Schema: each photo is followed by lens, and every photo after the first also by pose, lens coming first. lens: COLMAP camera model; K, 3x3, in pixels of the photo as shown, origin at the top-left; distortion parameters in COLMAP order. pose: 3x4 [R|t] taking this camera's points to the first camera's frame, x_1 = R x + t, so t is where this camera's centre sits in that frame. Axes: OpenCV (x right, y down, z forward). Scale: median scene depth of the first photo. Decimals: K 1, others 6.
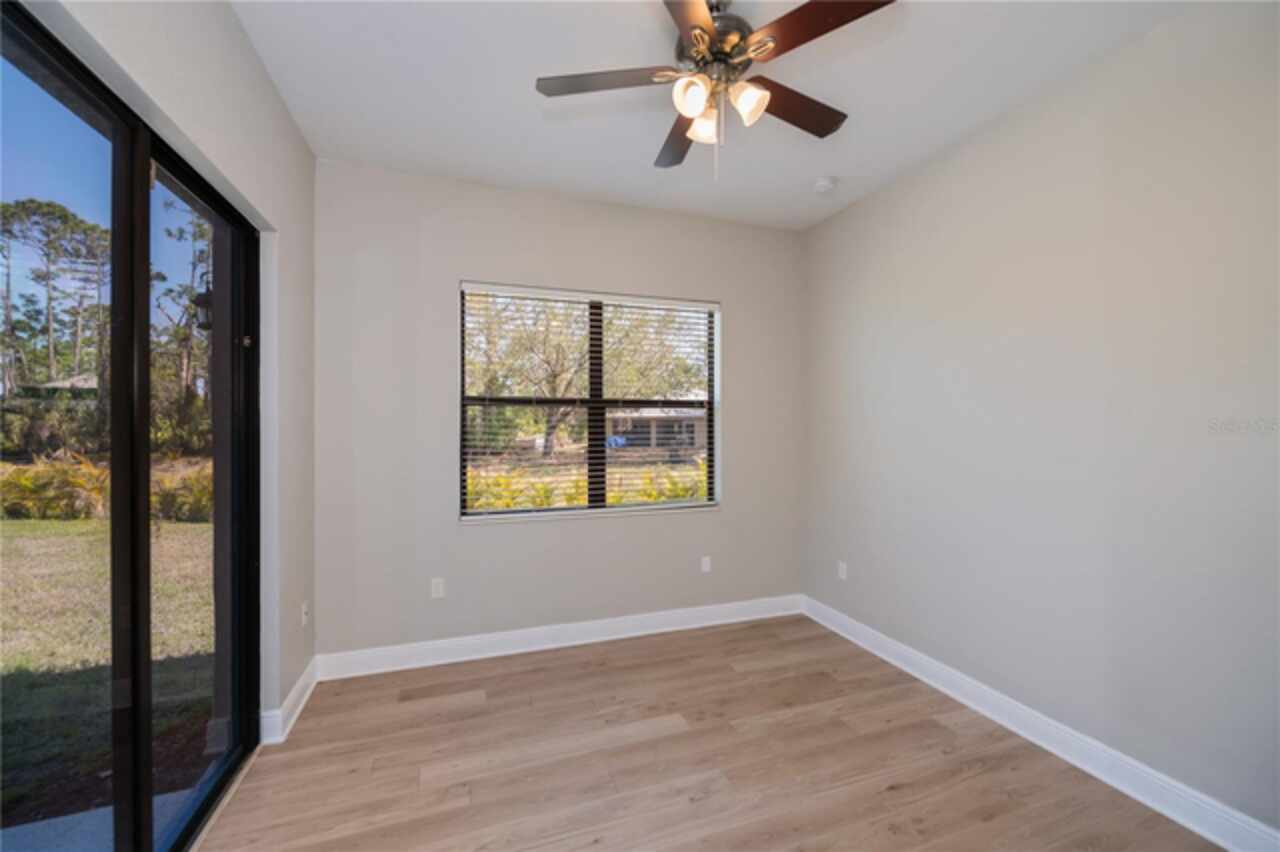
lens RADIAL K [[522.5, 0, 662.6], [0, 522.5, 428.8], [0, 0, 1]] dist [0.000903, -0.000764]
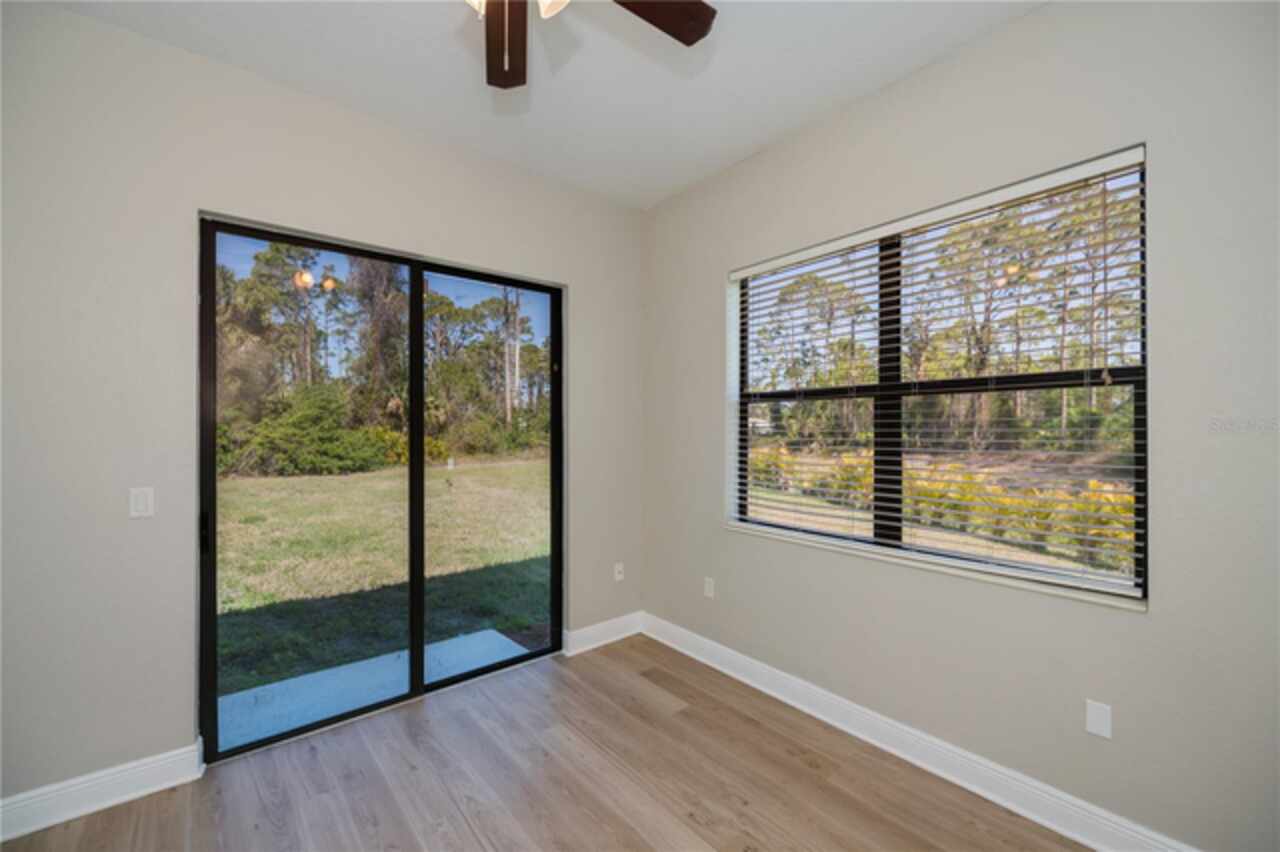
lens RADIAL K [[522.5, 0, 638.2], [0, 522.5, 434.7], [0, 0, 1]] dist [0.000903, -0.000764]
pose [[0.316745, 0.010264, -0.948455, 0.478946], [0.000008, 0.999941, 0.010824, 0.001082], [0.948511, -0.003436, 0.316726, 0.568603]]
